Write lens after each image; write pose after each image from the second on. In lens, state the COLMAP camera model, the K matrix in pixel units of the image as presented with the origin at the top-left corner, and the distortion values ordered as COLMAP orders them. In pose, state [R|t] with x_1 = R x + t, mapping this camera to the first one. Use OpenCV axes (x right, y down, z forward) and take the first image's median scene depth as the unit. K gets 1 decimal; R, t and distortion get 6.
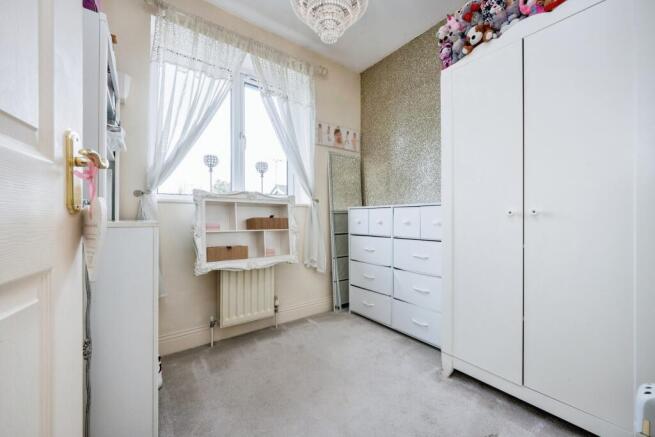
lens RADIAL K [[254.9, 0, 326.4], [0, 254.9, 215.5], [0, 0, 1]] dist [-0.004067, -0.000189]
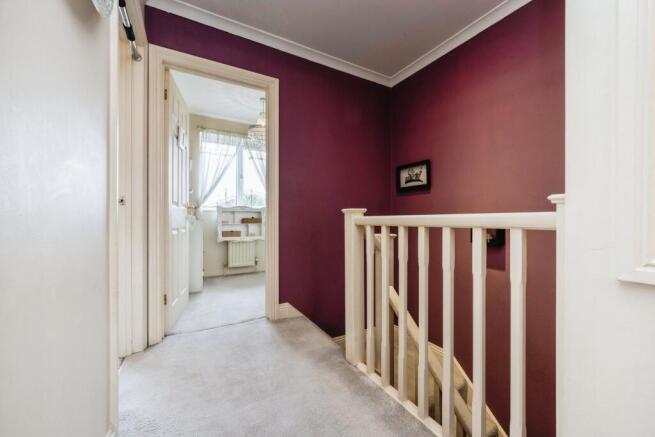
lens RADIAL K [[254.9, 0, 331.3], [0, 254.9, 215.2], [0, 0, 1]] dist [-0.004067, -0.000189]
pose [[0.995770, 0.008244, -0.091511, 0.620835], [-0.008044, 0.999964, 0.002551, -0.024639], [0.091529, -0.001804, 0.995801, -1.035681]]
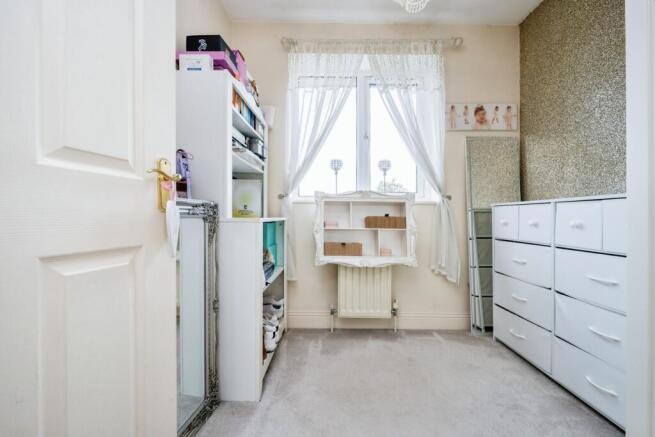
lens RADIAL K [[254.9, 0, 327.9], [0, 254.9, 215.9], [0, 0, 1]] dist [-0.004067, -0.000189]
pose [[0.800026, 0.005989, -0.599936, 0.184820], [-0.003915, 0.999981, 0.004763, 0.002770], [0.599953, -0.001462, 0.800034, 0.092322]]
